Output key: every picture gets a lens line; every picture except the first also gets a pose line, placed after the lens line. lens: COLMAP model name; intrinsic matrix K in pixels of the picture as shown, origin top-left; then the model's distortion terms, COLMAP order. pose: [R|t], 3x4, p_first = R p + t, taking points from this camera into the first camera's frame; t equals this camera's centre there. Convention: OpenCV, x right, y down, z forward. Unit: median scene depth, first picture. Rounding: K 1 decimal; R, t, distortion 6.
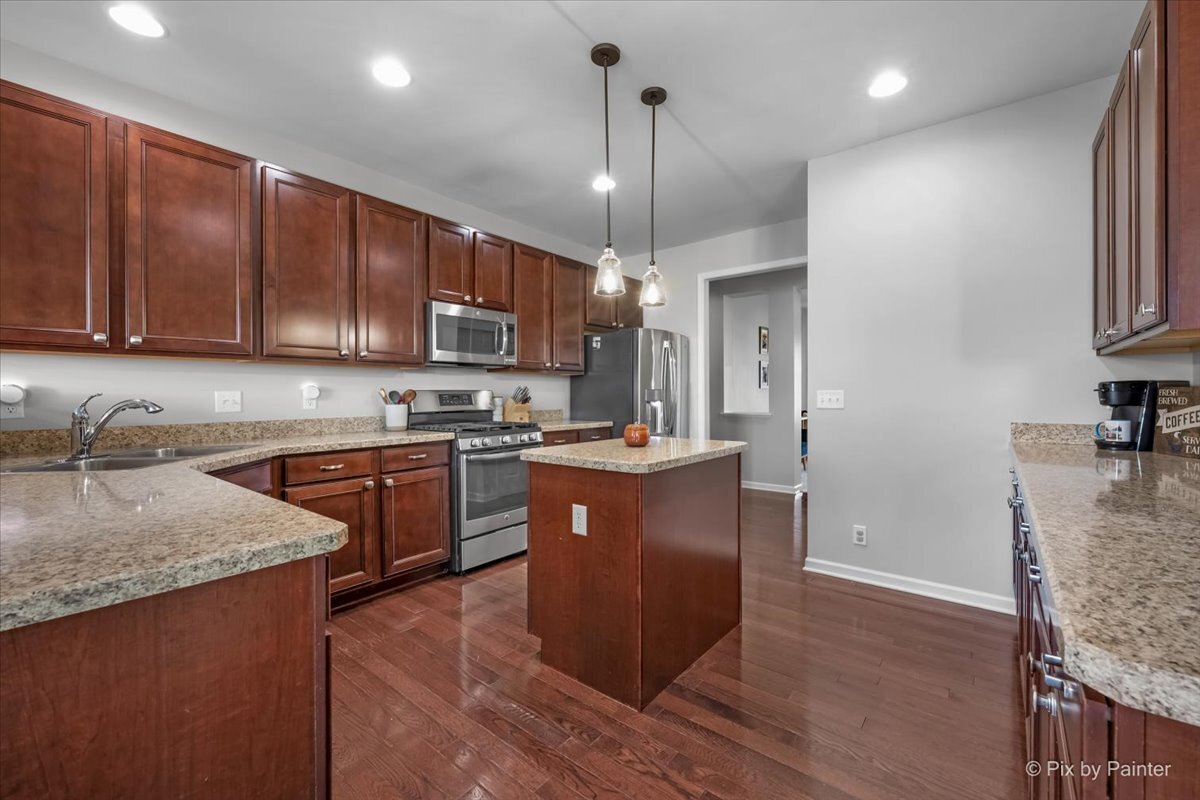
lens RADIAL K [[482.5, 0, 601.1], [0, 482.5, 396.5], [0, 0, 1]] dist [-0.000579, -0.000038]
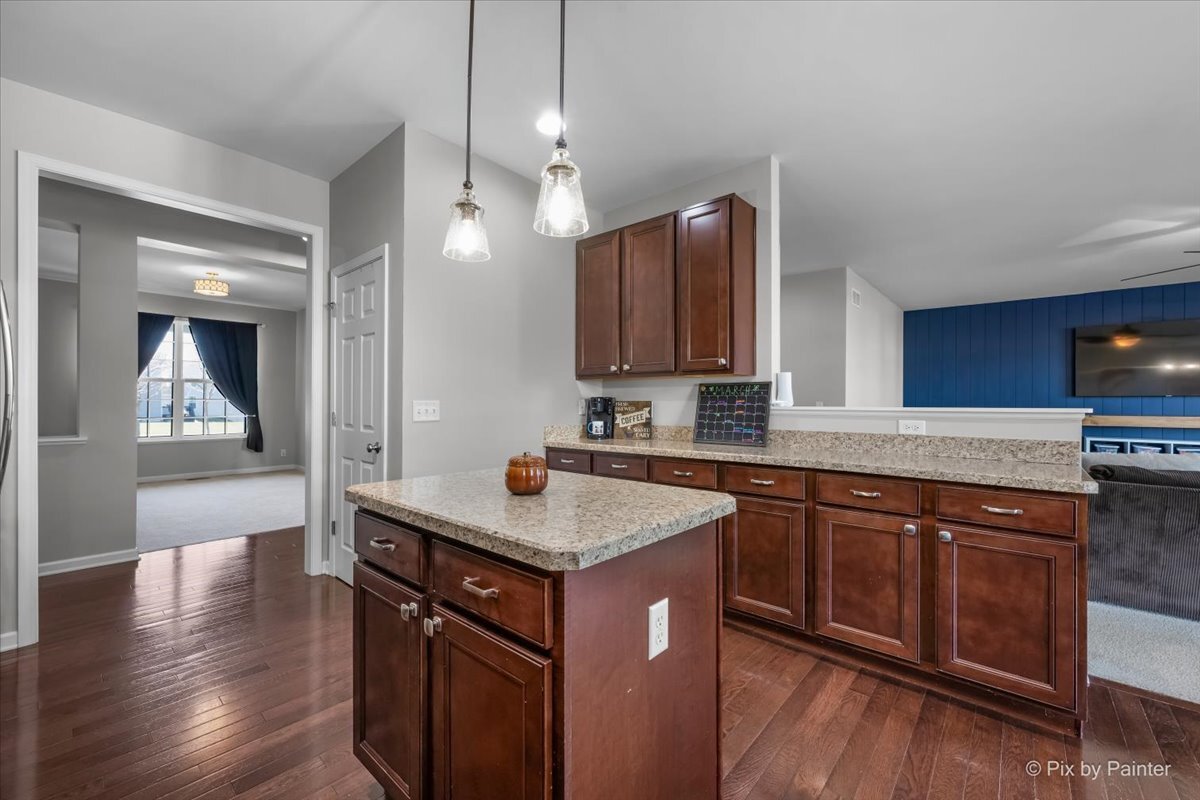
lens RADIAL K [[482.5, 0, 599.7], [0, 482.5, 401.8], [0, 0, 1]] dist [-0.000579, -0.000038]
pose [[0.042525, 0.005263, 0.999082, -0.600573], [0.001914, 0.999984, -0.005350, -0.007450], [-0.999094, 0.002139, 0.042514, 1.019525]]
